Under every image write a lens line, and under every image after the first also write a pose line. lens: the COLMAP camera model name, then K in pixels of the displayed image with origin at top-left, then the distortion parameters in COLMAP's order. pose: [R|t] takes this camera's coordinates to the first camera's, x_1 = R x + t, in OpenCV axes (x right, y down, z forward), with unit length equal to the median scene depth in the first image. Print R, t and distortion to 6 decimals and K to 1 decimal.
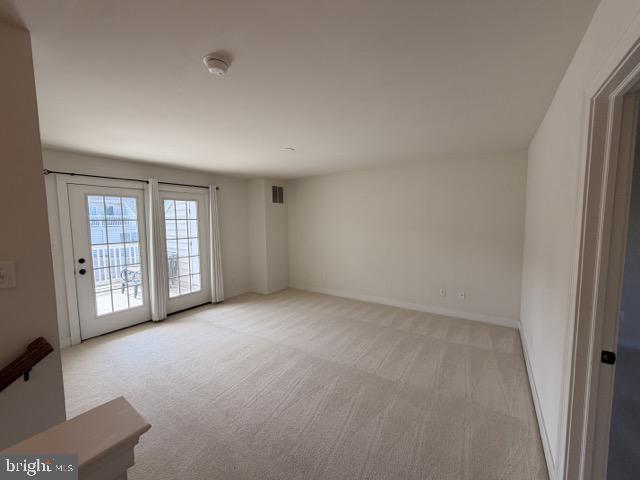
lens RADIAL K [[256.7, 0, 318.2], [0, 256.7, 243.5], [0, 0, 1]] dist [-0.007350, -0.000317]
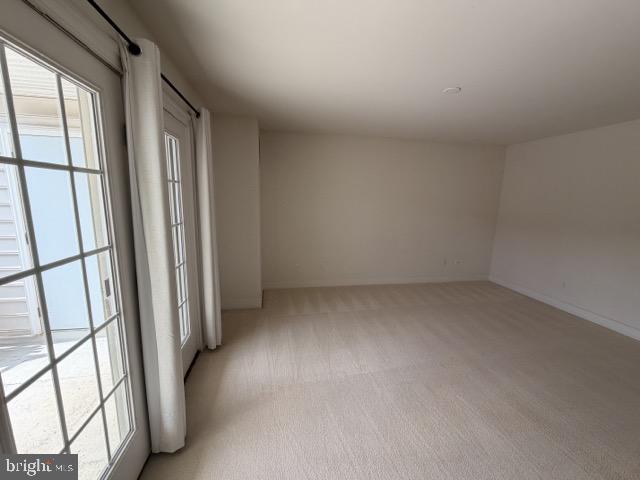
lens RADIAL K [[256.7, 0, 319.5], [0, 256.7, 239.5], [0, 0, 1]] dist [-0.007350, -0.000317]
pose [[0.725167, -0.084685, 0.683346, -0.610217], [0.039196, 0.995876, 0.081821, -0.022457], [-0.687457, -0.032550, 0.725496, 0.502933]]
